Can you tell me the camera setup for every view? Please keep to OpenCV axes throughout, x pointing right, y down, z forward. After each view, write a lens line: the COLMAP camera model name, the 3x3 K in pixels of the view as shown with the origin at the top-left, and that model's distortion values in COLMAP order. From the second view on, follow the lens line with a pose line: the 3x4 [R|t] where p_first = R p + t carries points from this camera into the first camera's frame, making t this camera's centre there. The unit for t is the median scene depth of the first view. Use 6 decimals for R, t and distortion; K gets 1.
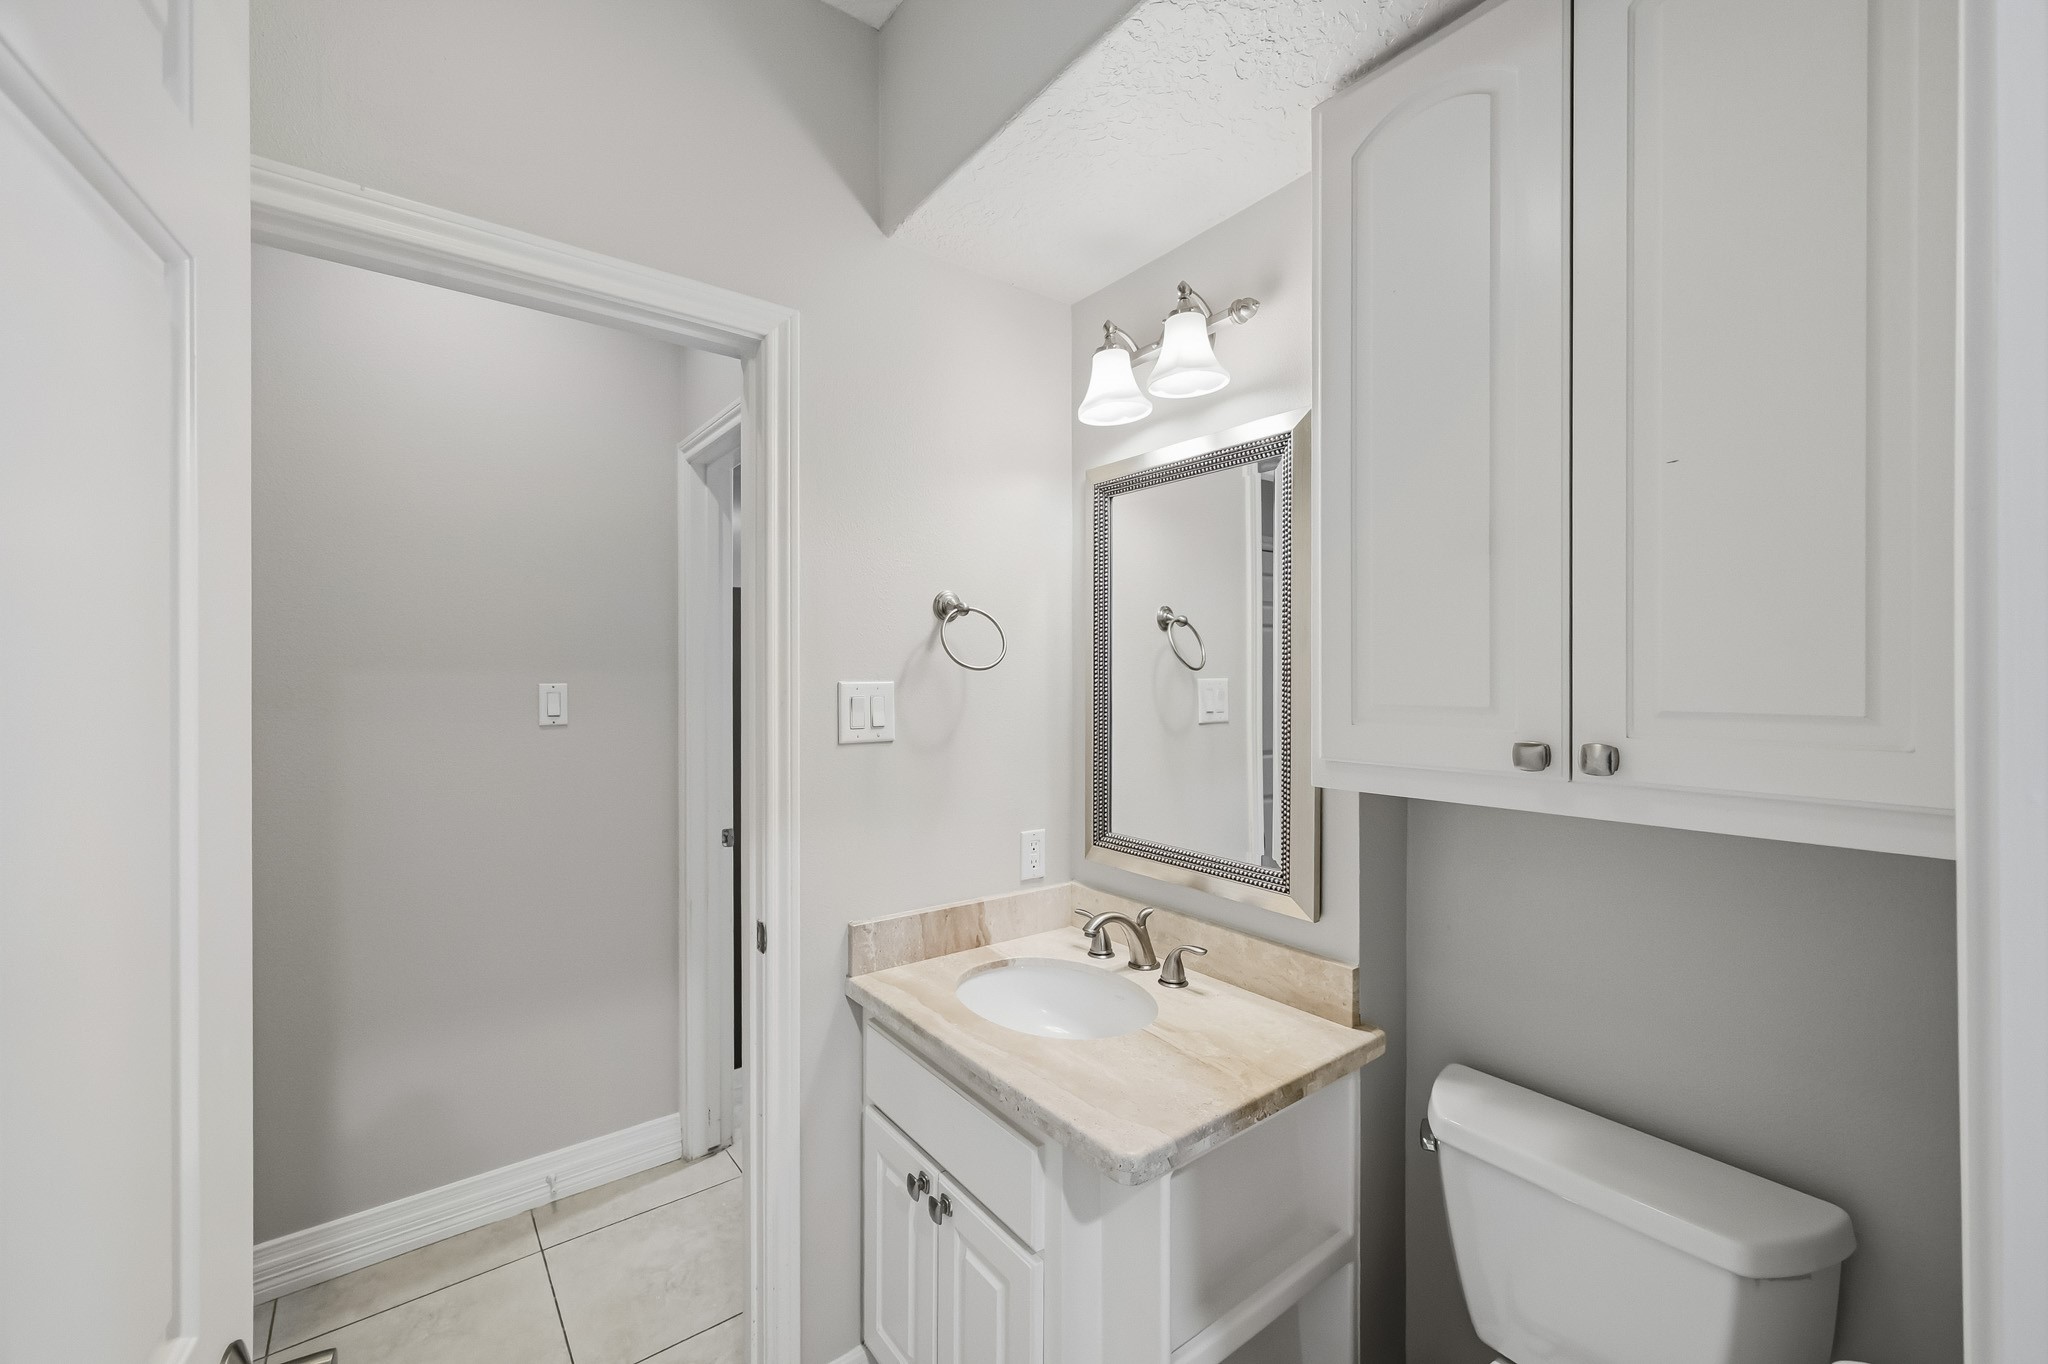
lens RADIAL K [[809.0, 0, 1028.9], [0, 809.0, 676.3], [0, 0, 1]] dist [0.001116, 0.000174]
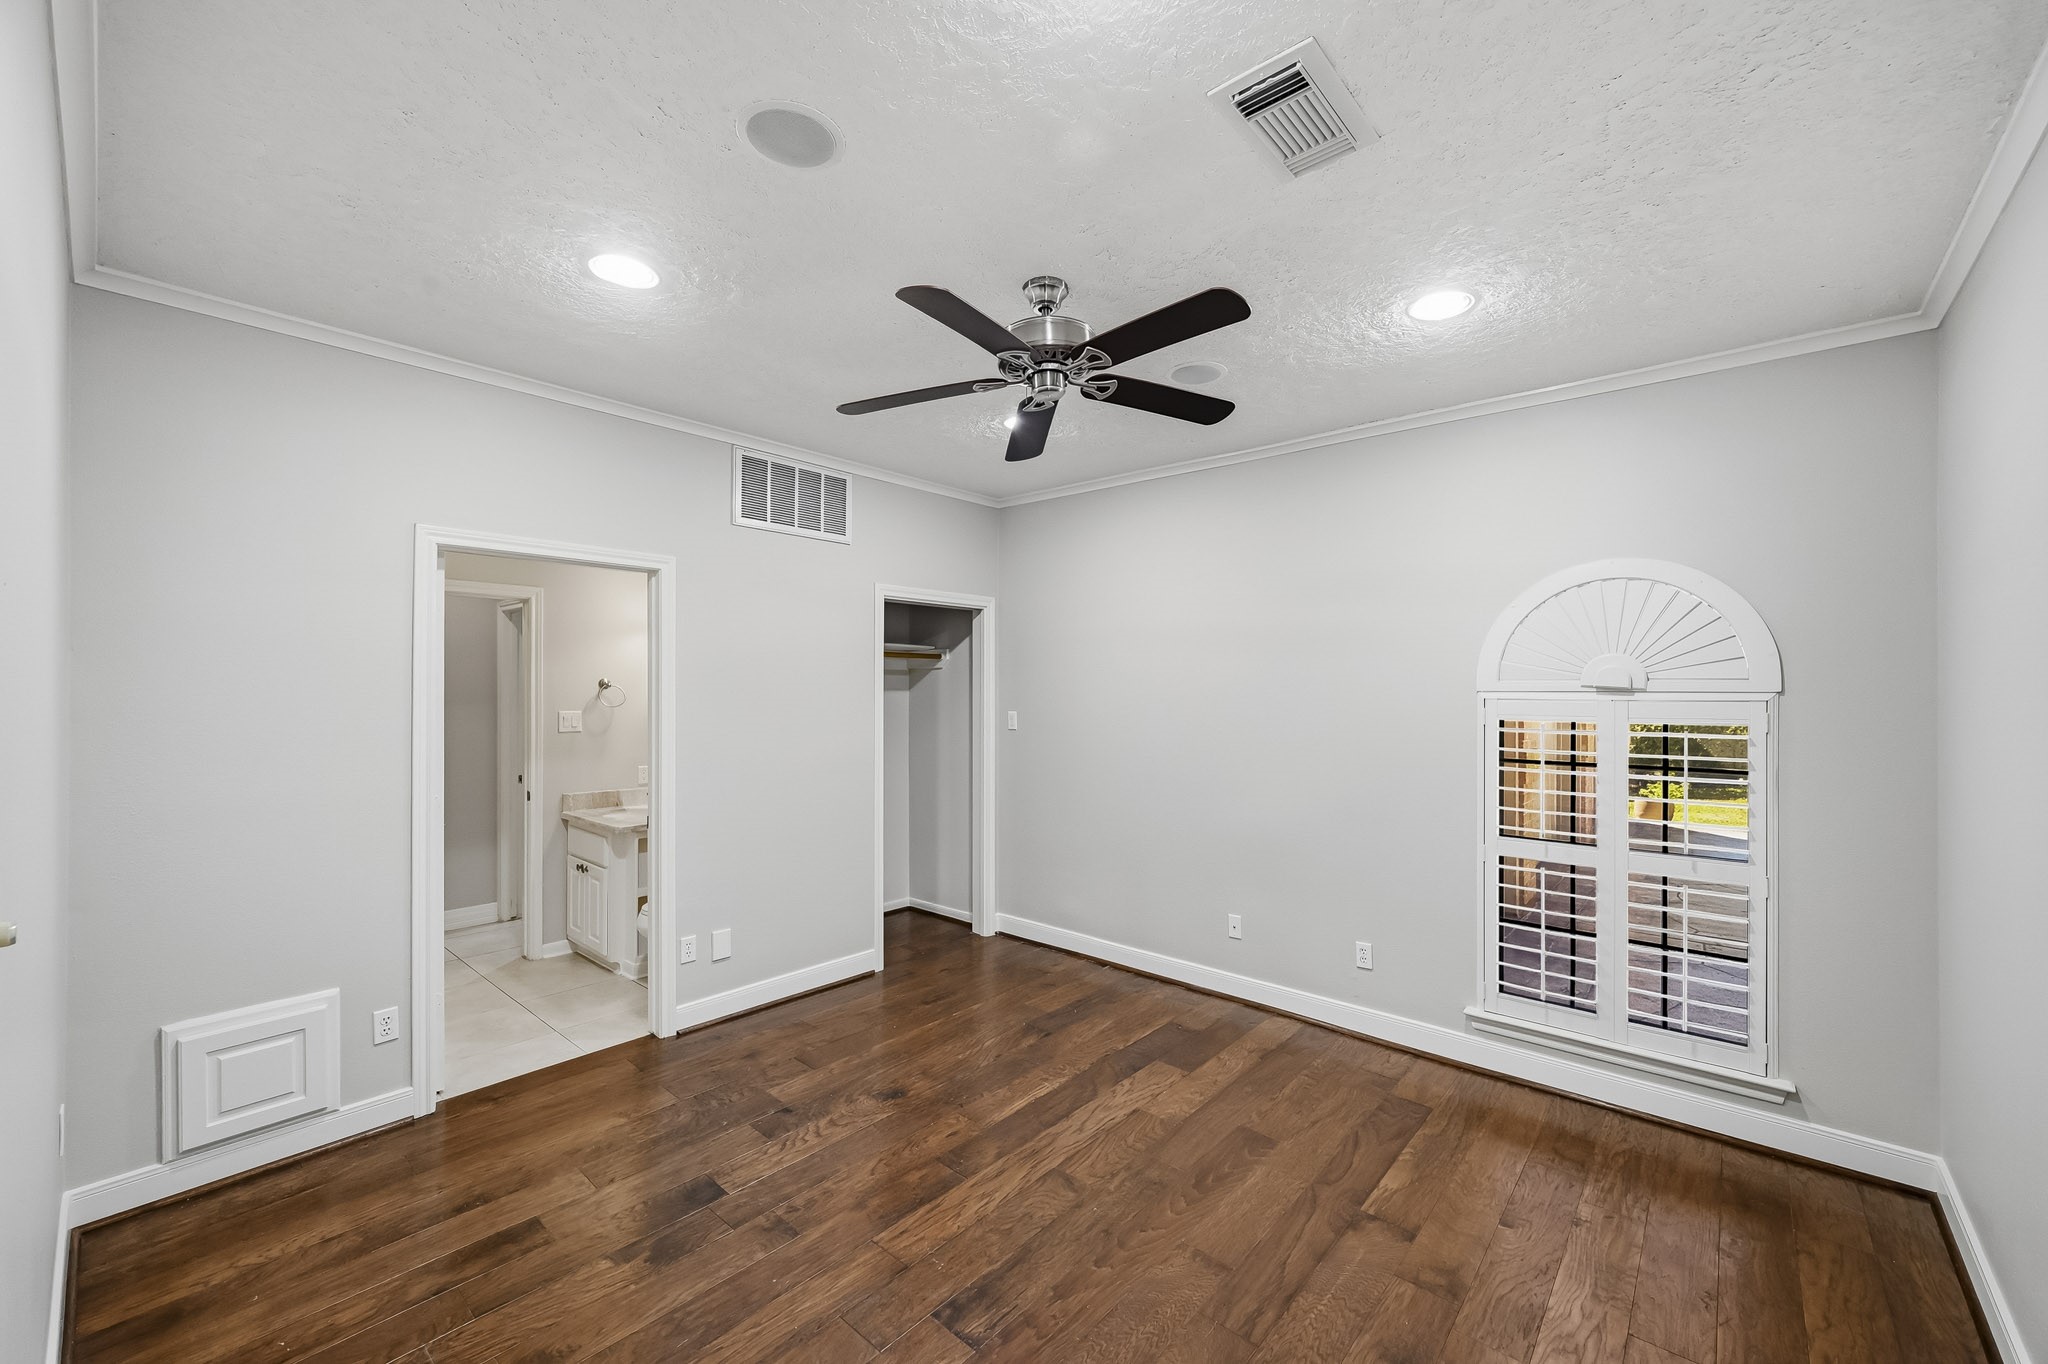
lens RADIAL K [[809.0, 0, 1016.4], [0, 809.0, 687.2], [0, 0, 1]] dist [0.001116, 0.000174]
pose [[0.985613, -0.000232, 0.169019, 0.850175], [0.001713, 0.999961, -0.008618, -0.049326], [-0.169010, 0.008784, 0.985575, -2.043797]]
